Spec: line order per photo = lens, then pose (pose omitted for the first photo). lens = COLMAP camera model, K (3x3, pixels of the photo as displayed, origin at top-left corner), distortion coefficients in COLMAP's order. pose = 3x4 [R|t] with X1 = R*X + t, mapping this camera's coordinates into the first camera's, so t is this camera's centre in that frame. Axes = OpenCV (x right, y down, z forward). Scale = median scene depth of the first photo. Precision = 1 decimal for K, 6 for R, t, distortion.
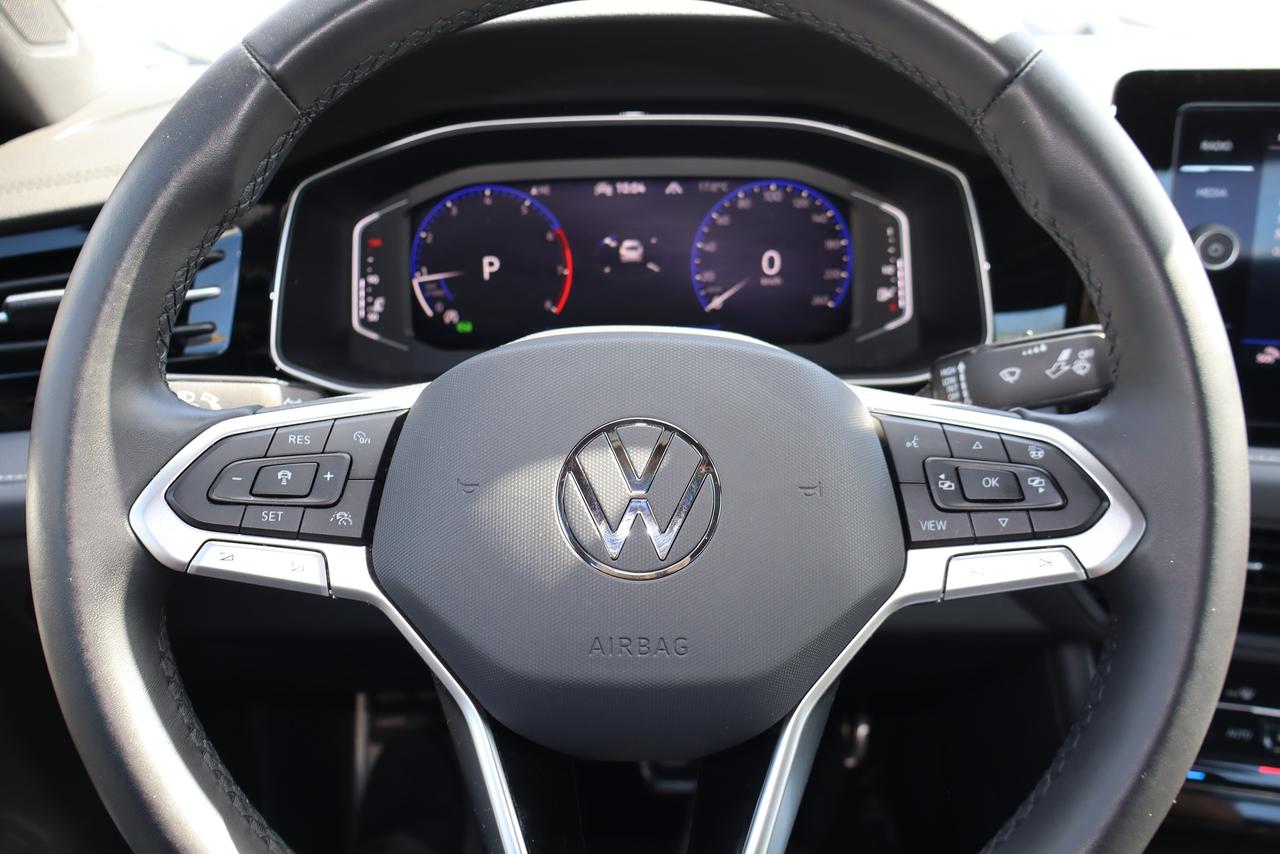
lens RADIAL K [[1075.4, 0, 638.6], [0, 1075.4, 430.0], [0, 0, 1]] dist [0.006098, 0.012758]
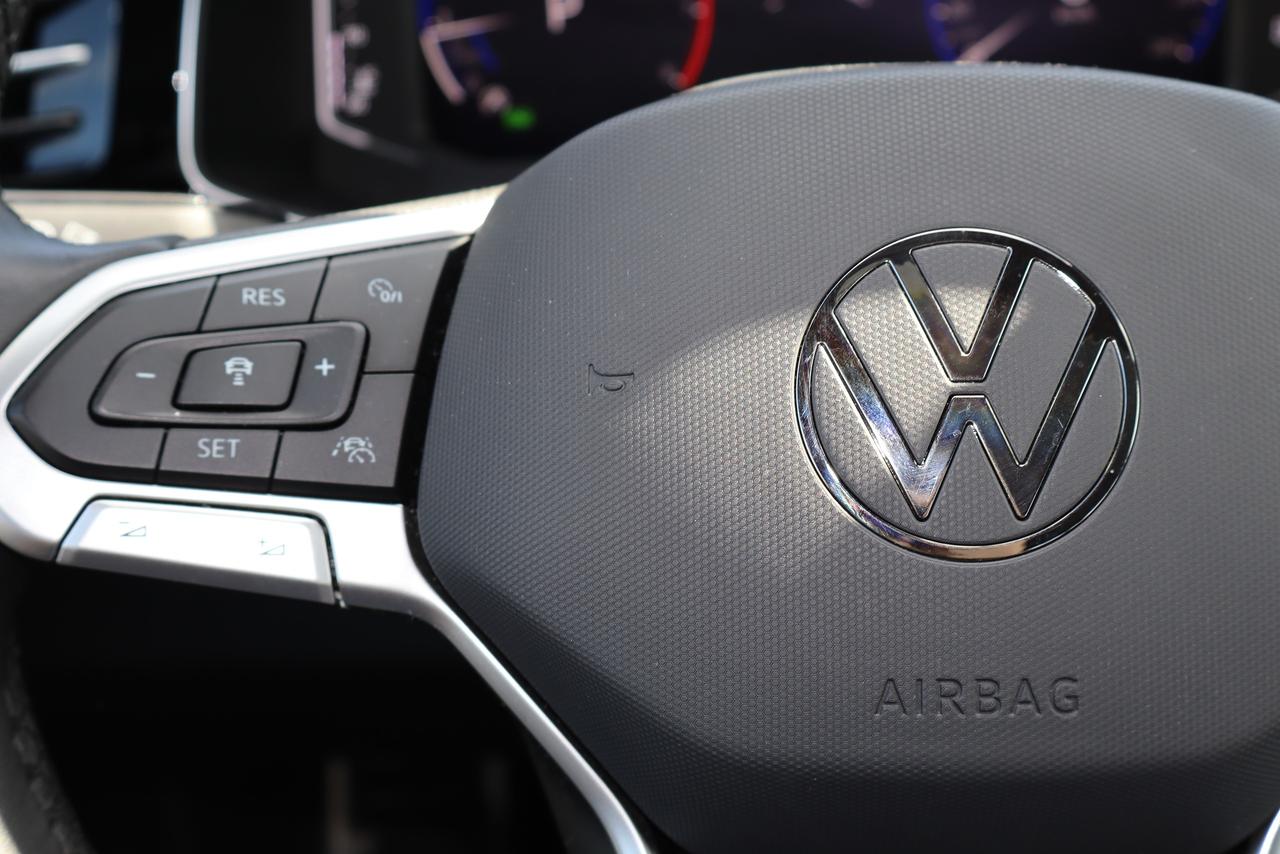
lens RADIAL K [[1651.7, 0, 645.8], [0, 1651.7, 427.8], [0, 0, 1]] dist [0.039421, 0.000000]
pose [[0.998721, -0.022400, -0.045330, -0.092068], [0.024931, 0.998116, 0.056060, 0.027983], [0.043989, -0.057118, 0.997398, 0.206801]]
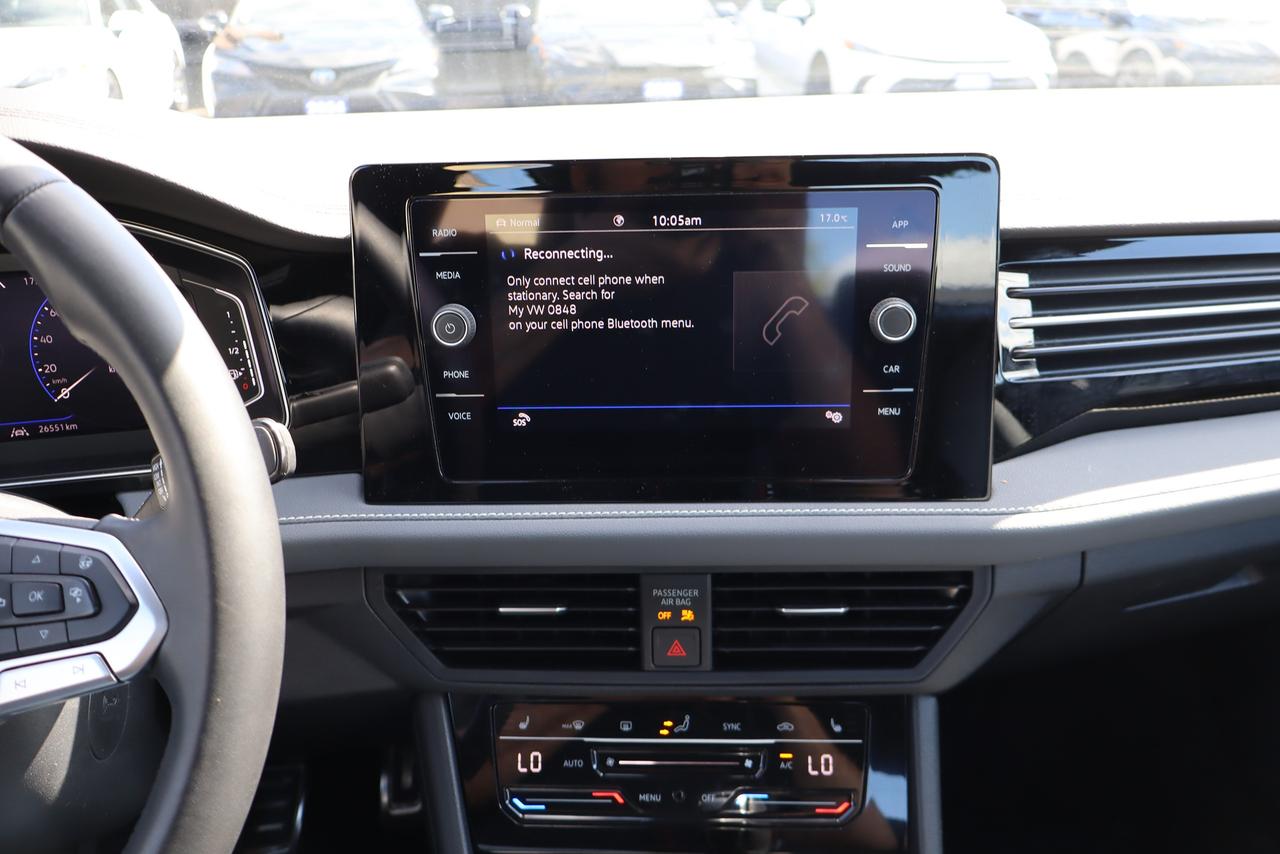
lens RADIAL K [[1075.4, 0, 636.0], [0, 1075.4, 422.6], [0, 0, 1]] dist [0.006098, 0.012758]
pose [[0.982710, -0.076366, 0.168666, 0.644970], [0.080630, 0.996571, -0.018563, -0.046053], [-0.166670, 0.031842, 0.985498, -0.112986]]
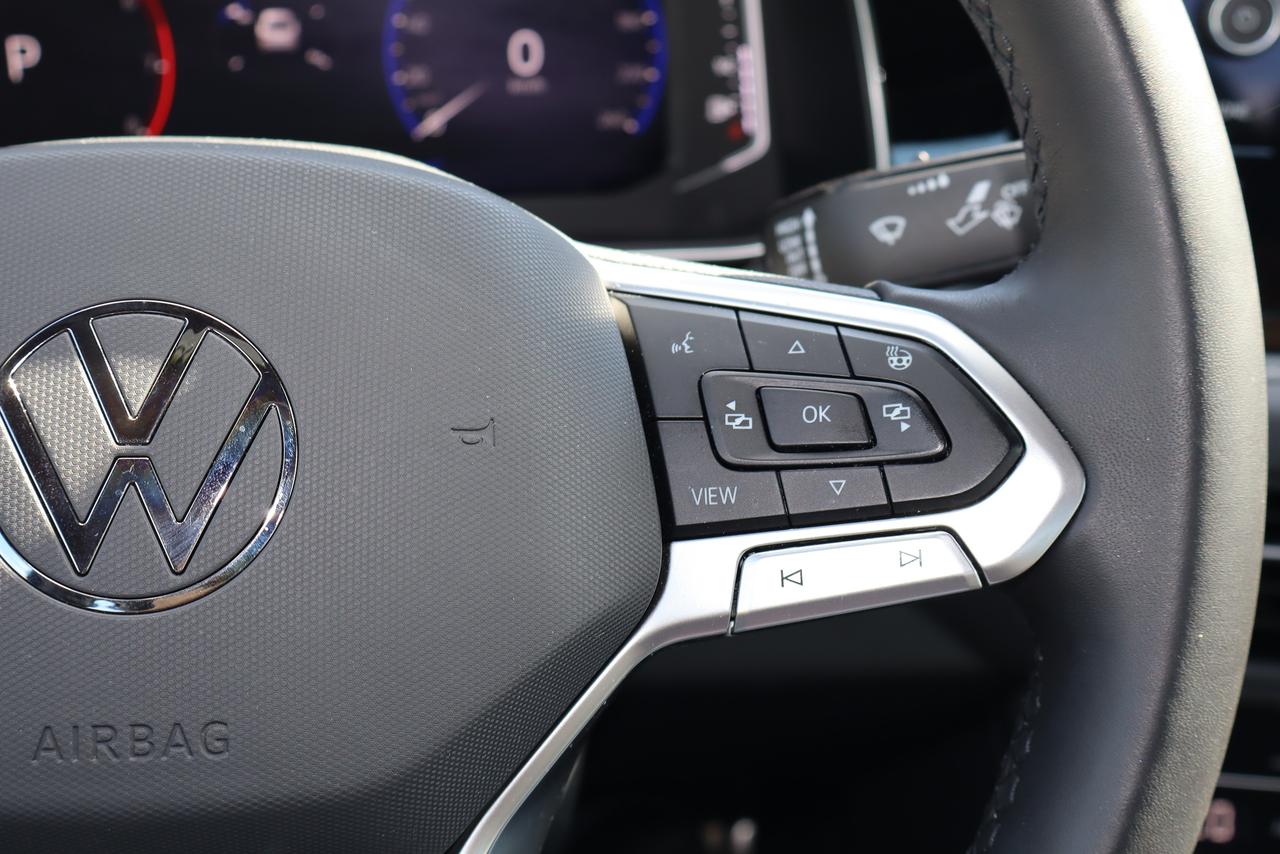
lens RADIAL K [[1651.7, 0, 625.6], [0, 1651.7, 428.4], [0, 0, 1]] dist [0.039421, 0.000000]
pose [[0.995183, -0.017812, 0.096407, 0.131974], [0.014230, 0.999187, 0.037708, 0.020004], [-0.097001, -0.036154, 0.994627, 0.155275]]
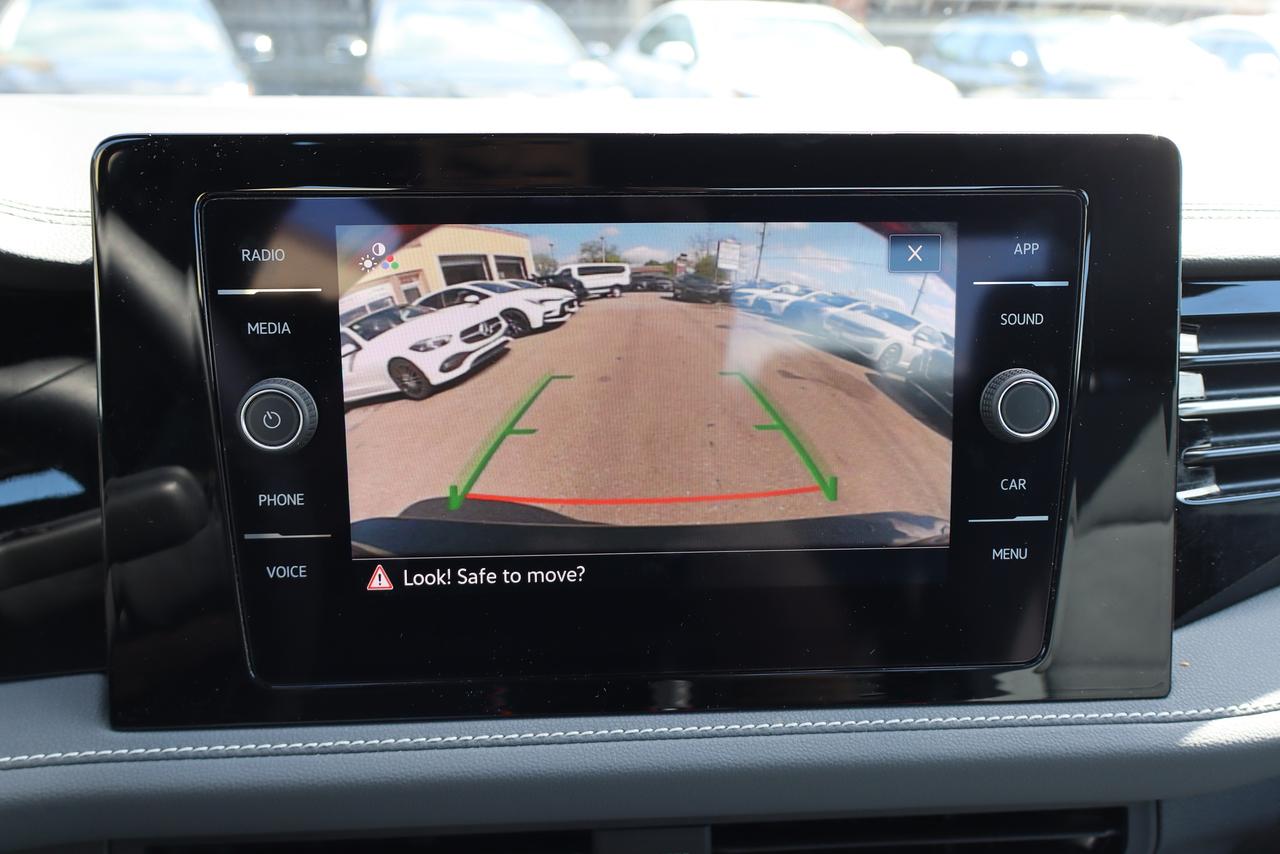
lens RADIAL K [[1274.7, 0, 634.2], [0, 1274.7, 430.5], [0, 0, 1]] dist [0.046714, 0.000000]
pose [[0.955737, -0.065838, 0.286761, 0.637326], [0.096001, 0.991082, -0.092415, -0.089723], [-0.278119, 0.115854, 0.953534, 0.298063]]
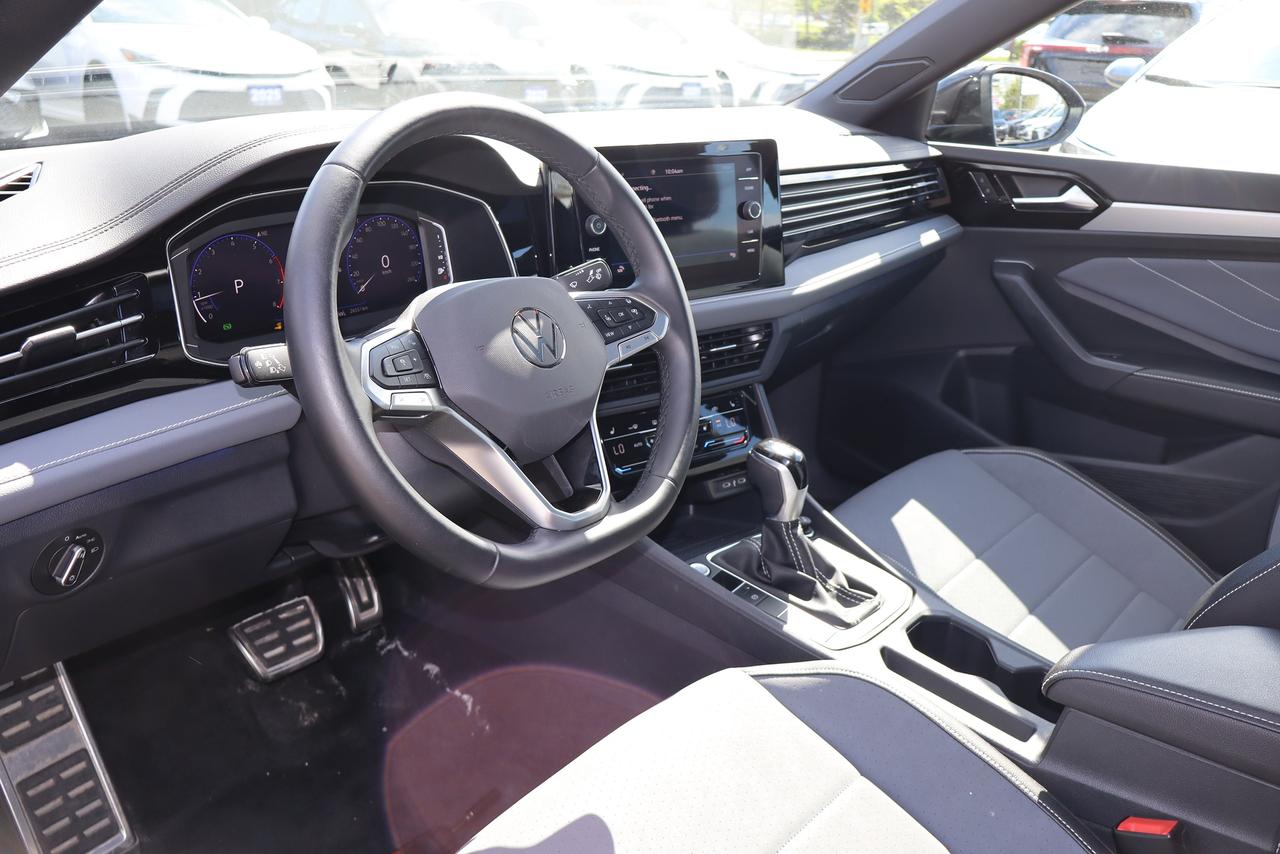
lens RADIAL K [[1075.4, 0, 650.0], [0, 1075.4, 428.9], [0, 0, 1]] dist [0.006098, 0.012758]
pose [[0.650499, -0.234075, 0.722537, -1.400107], [0.249983, 0.964303, 0.087338, 0.094183], [-0.717189, 0.123809, 0.685793, -0.721606]]
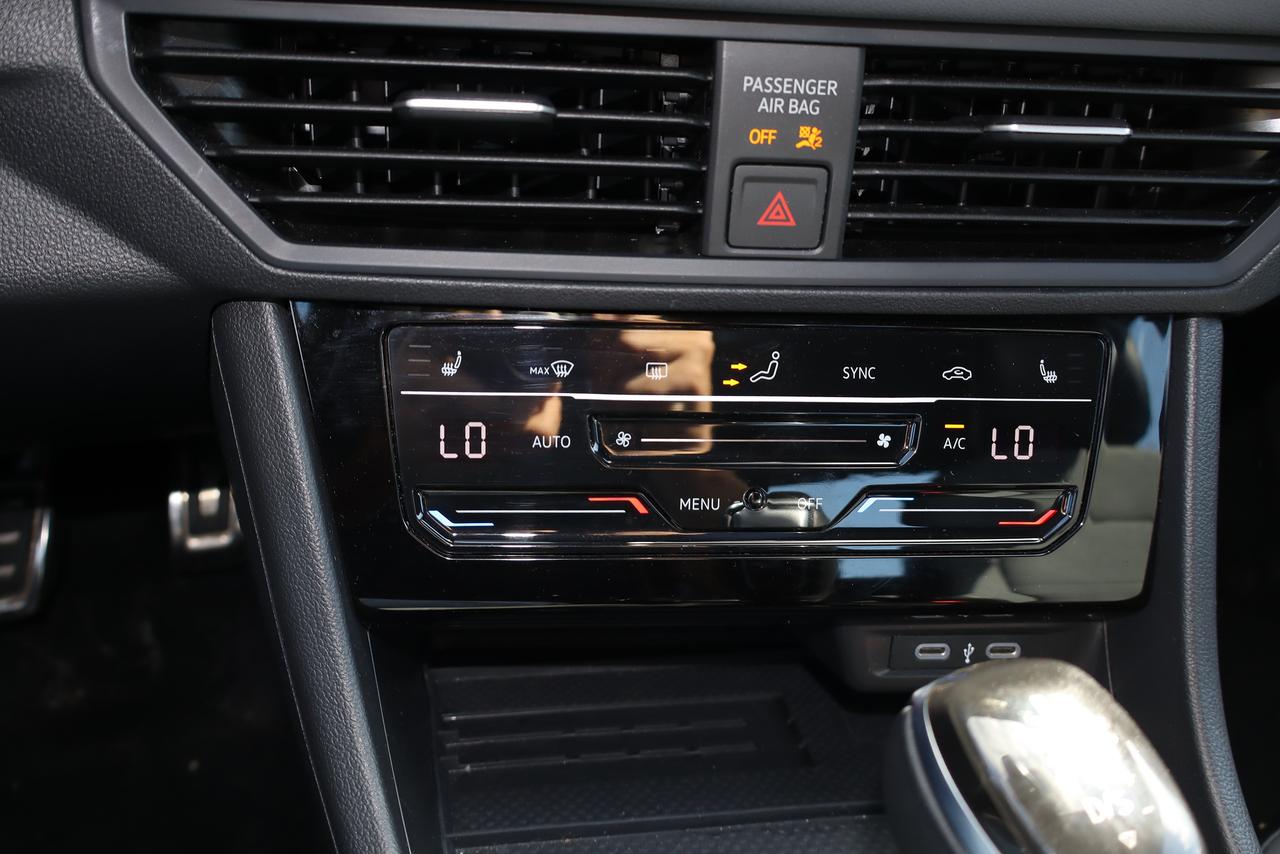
lens RADIAL K [[1075.4, 0, 633.0], [0, 1075.4, 430.5], [0, 0, 1]] dist [0.006098, 0.012758]
pose [[0.942107, -0.114365, 0.315205, 0.590999], [0.040104, 0.971721, 0.232701, 0.212162], [-0.332905, -0.206588, 0.920052, 0.685823]]
